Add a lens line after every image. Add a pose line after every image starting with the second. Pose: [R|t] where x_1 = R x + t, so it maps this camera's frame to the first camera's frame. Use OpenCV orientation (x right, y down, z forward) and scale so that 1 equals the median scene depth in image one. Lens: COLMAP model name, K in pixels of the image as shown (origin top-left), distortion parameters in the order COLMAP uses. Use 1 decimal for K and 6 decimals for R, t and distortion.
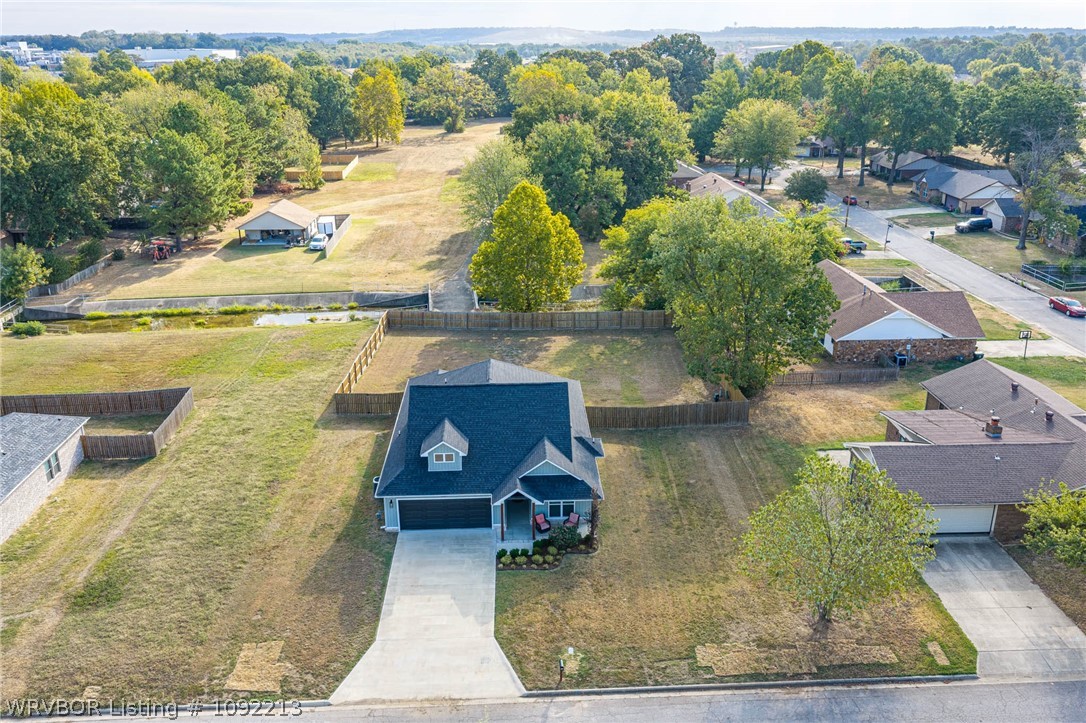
lens RADIAL K [[903.3, 0, 543.0], [0, 903.3, 361.5], [0, 0, 1]] dist [0.009398, -0.016041]
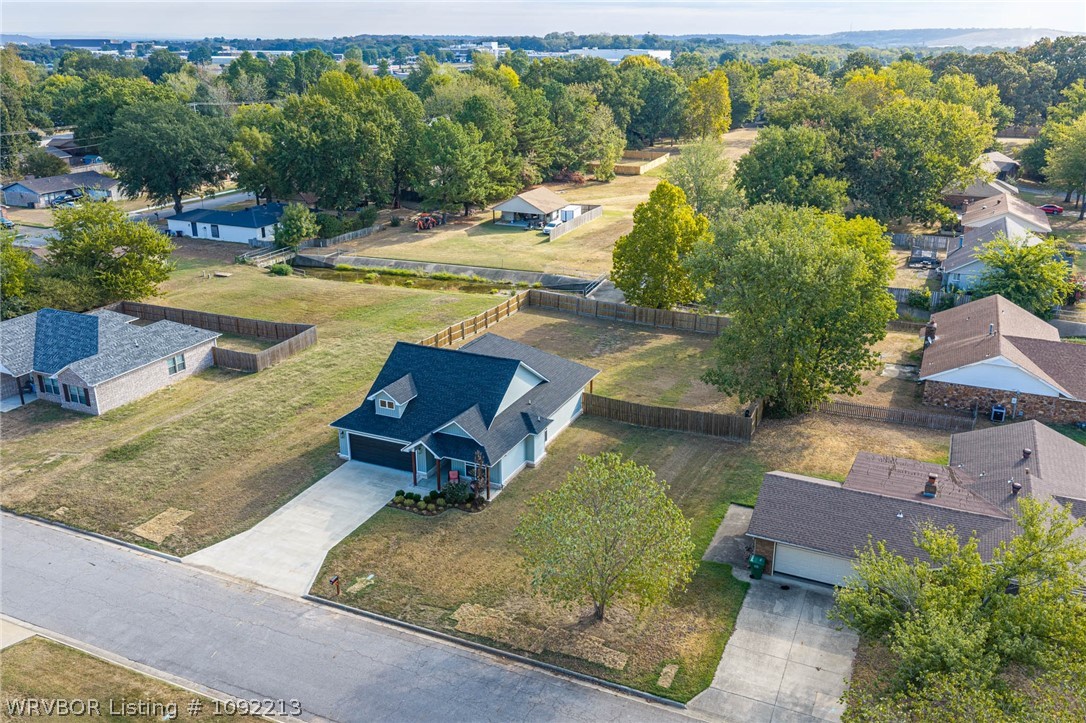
lens RADIAL K [[903.3, 0, 543.0], [0, 903.3, 361.5], [0, 0, 1]] dist [0.009398, -0.016041]
pose [[0.889437, 0.156013, -0.429606, 0.348181], [-0.156657, 0.987064, 0.034122, -0.011336], [0.429372, 0.036952, 0.902371, 0.027488]]
